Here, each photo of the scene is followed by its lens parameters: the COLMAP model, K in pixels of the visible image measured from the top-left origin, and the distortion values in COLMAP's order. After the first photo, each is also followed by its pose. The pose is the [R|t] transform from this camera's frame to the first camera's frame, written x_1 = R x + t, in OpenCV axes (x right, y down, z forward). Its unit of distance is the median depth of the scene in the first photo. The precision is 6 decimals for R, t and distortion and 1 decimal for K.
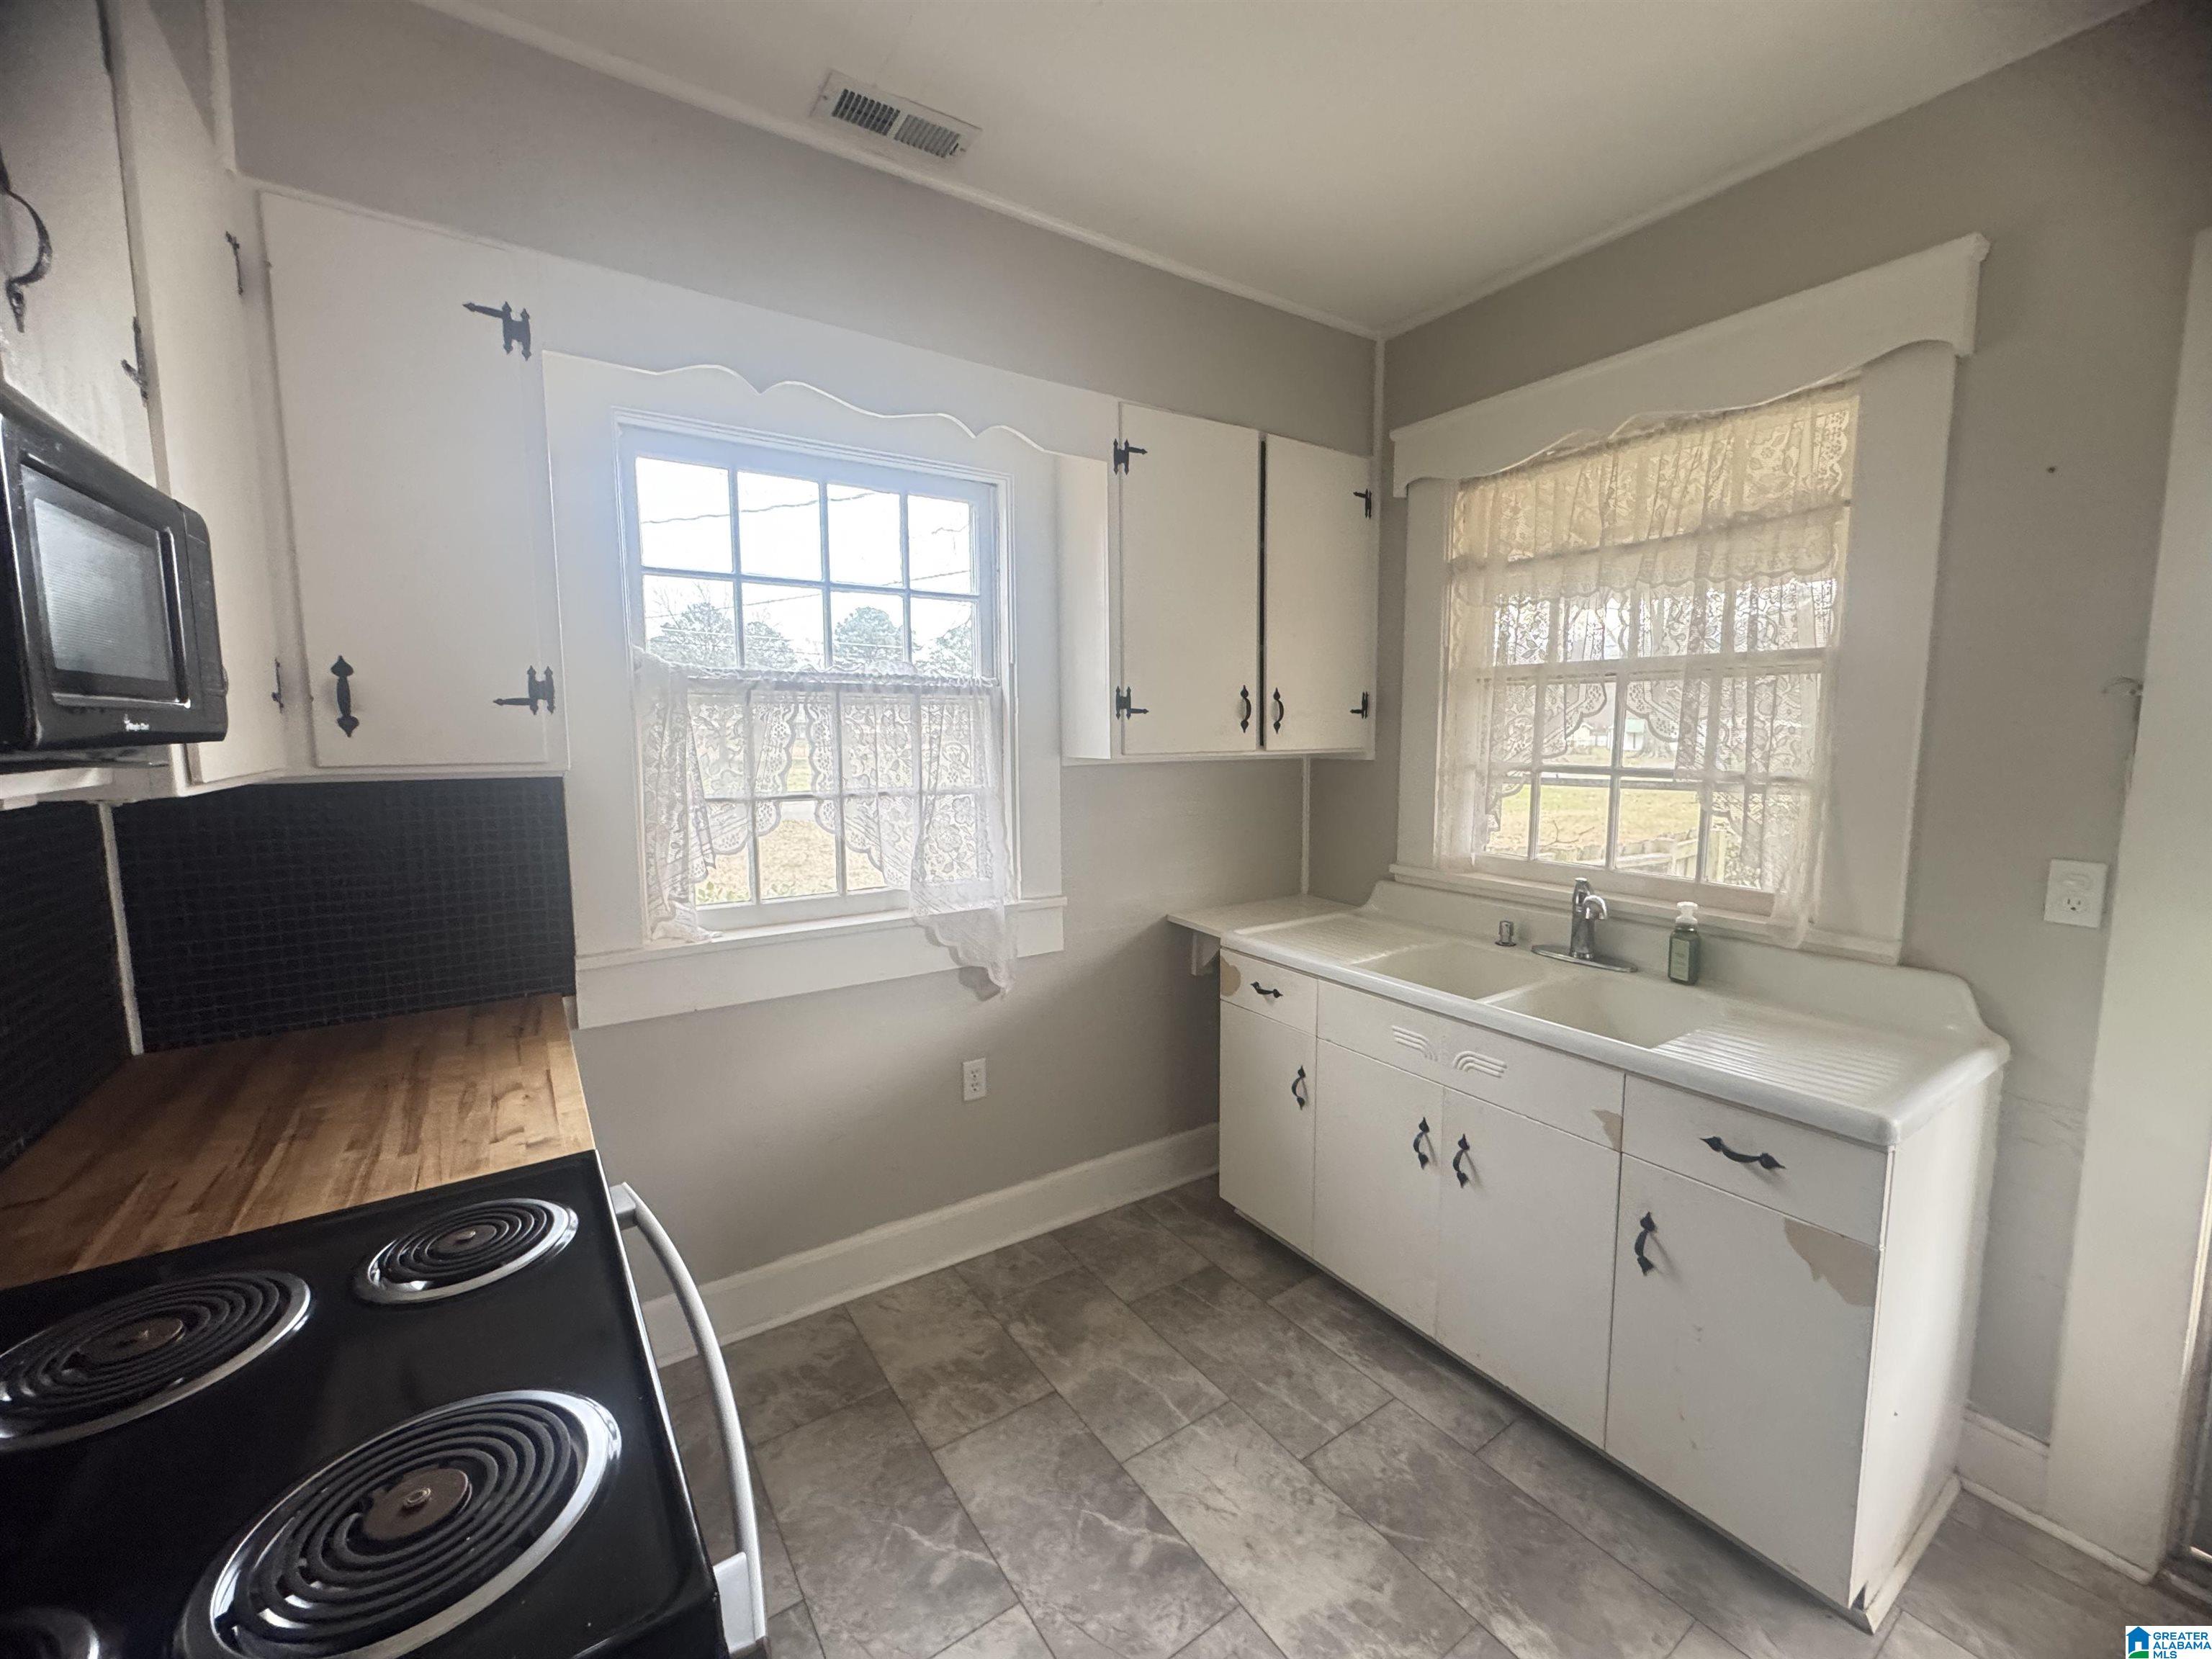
lens RADIAL K [[880.3, 0, 1103.0], [0, 880.3, 826.1], [0, 0, 1]] dist [-0.003973, 0.000820]
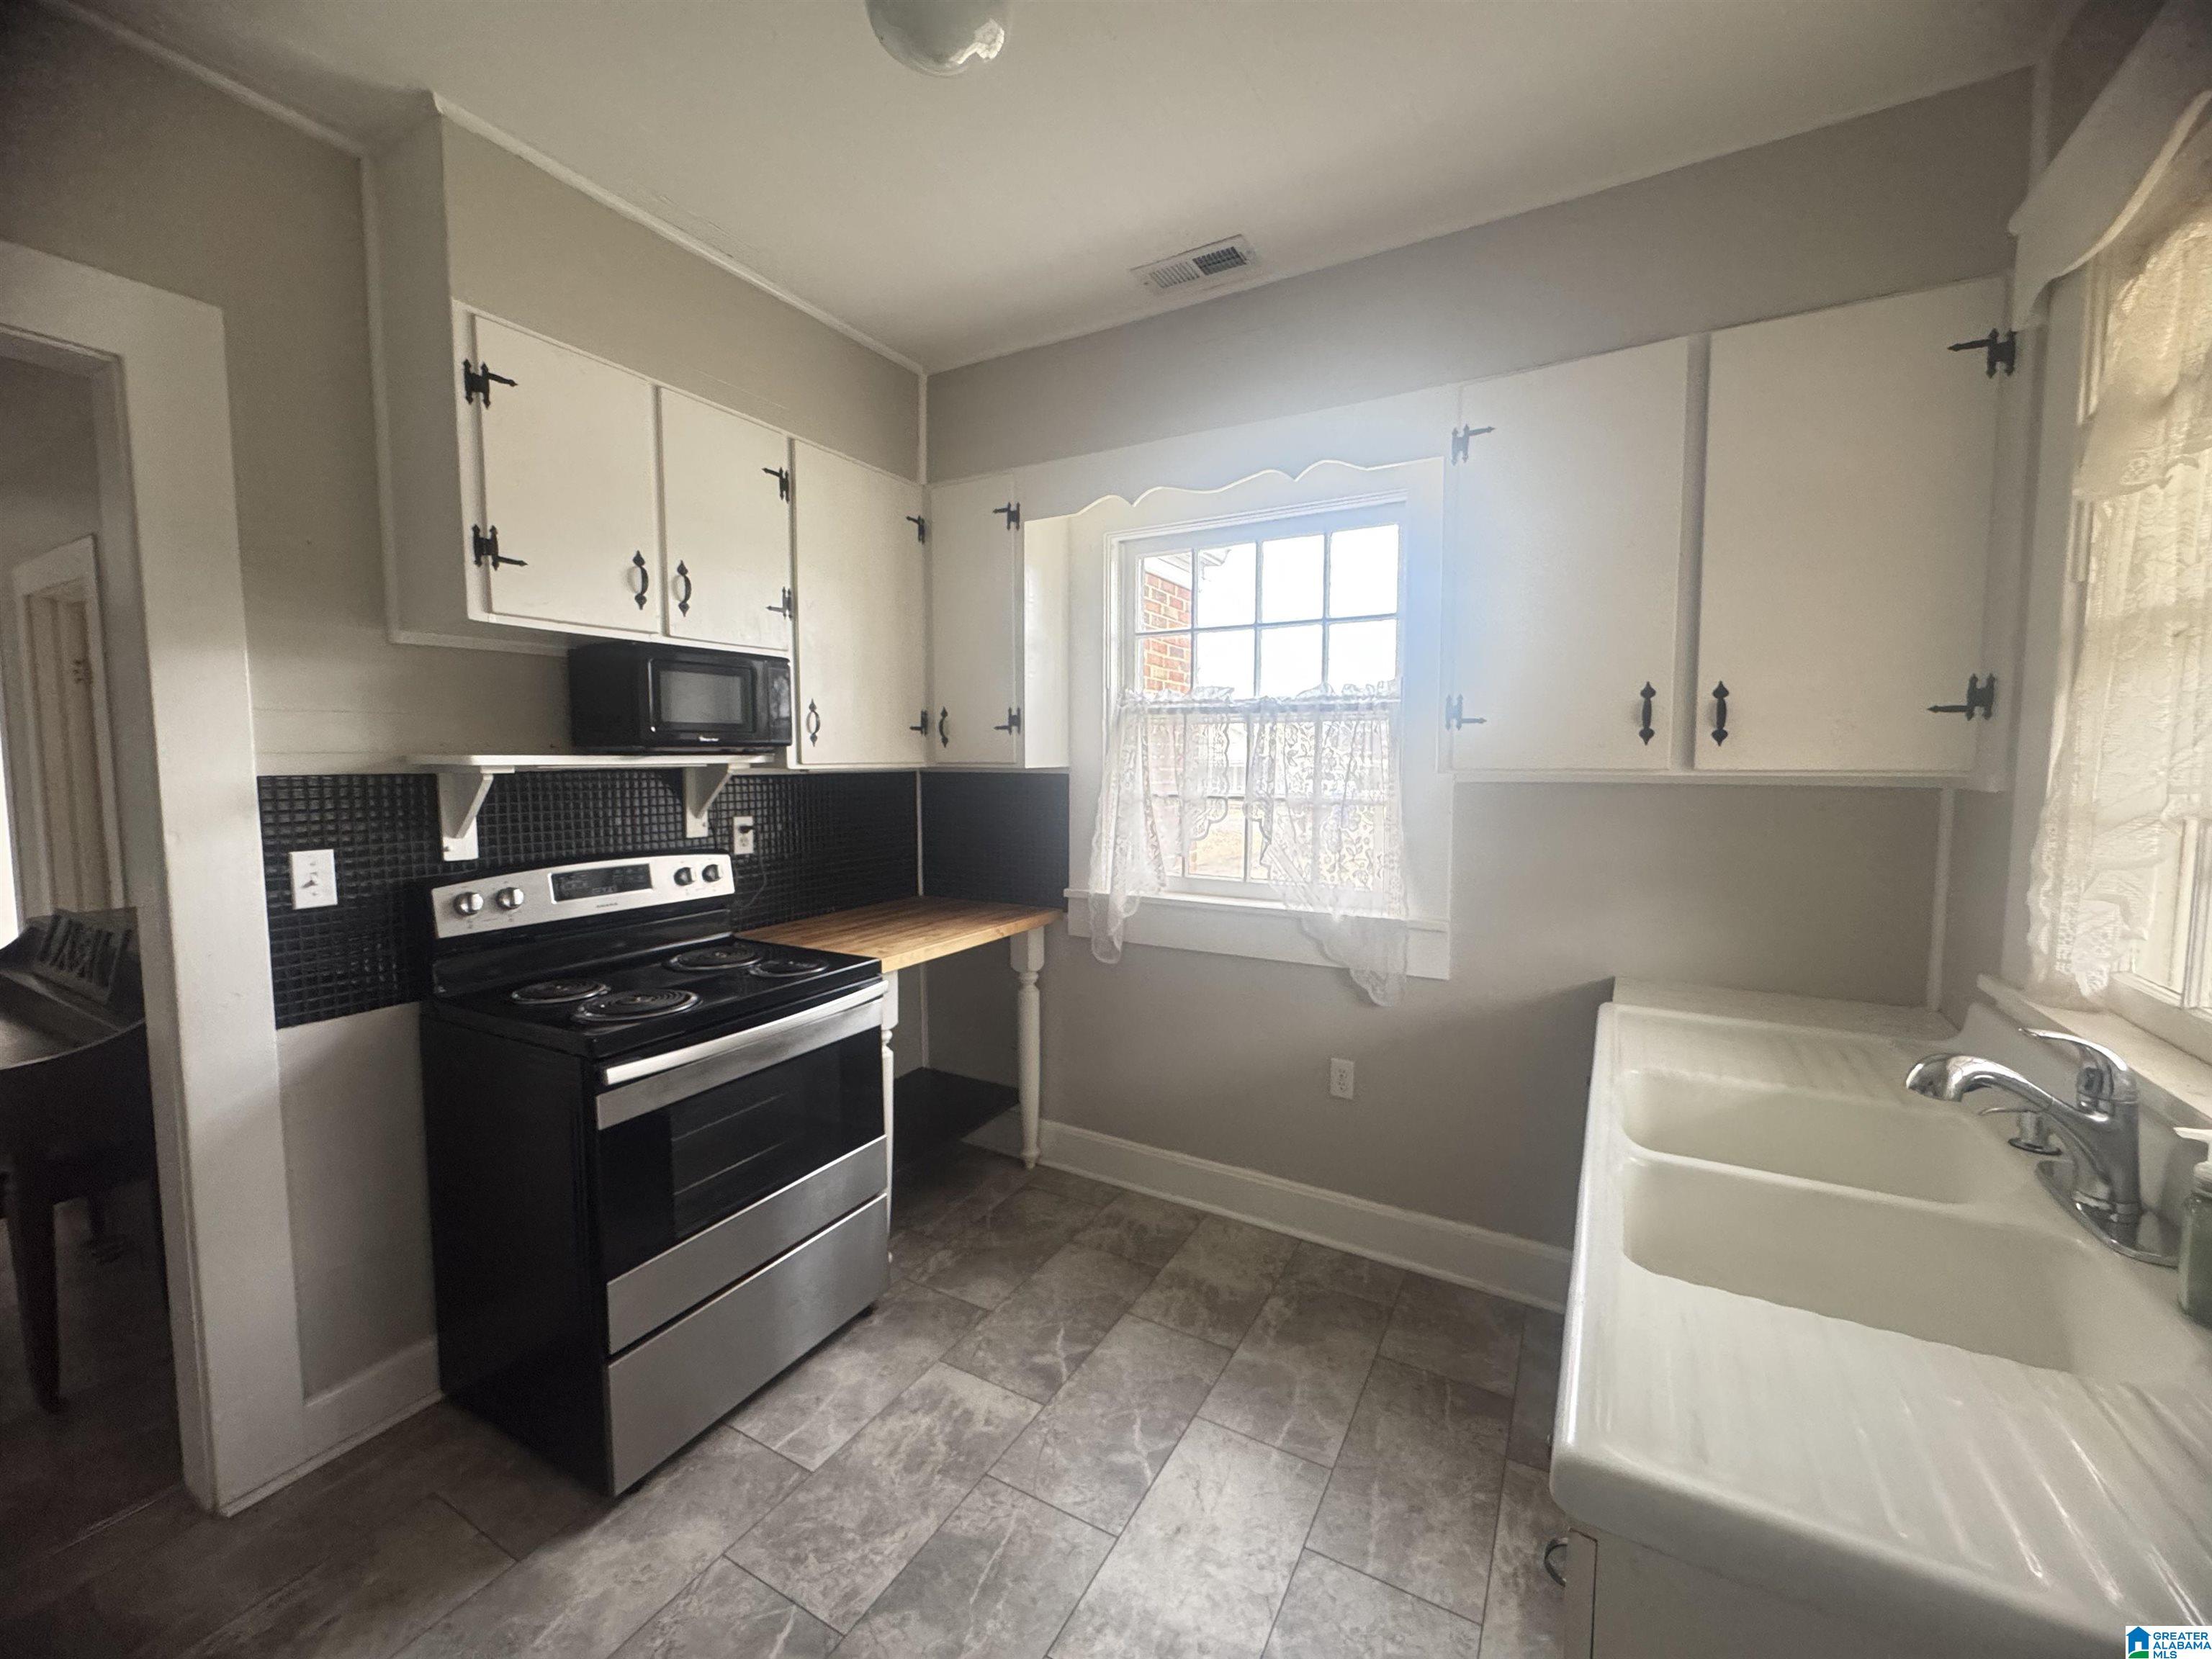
lens RADIAL K [[880.3, 0, 1105.8], [0, 880.3, 825.1], [0, 0, 1]] dist [-0.003973, 0.000820]
pose [[0.447808, 0.073955, -0.891066, 0.733881], [-0.099429, 0.994511, 0.032573, -0.019217], [0.888584, 0.074011, 0.452703, 0.296888]]
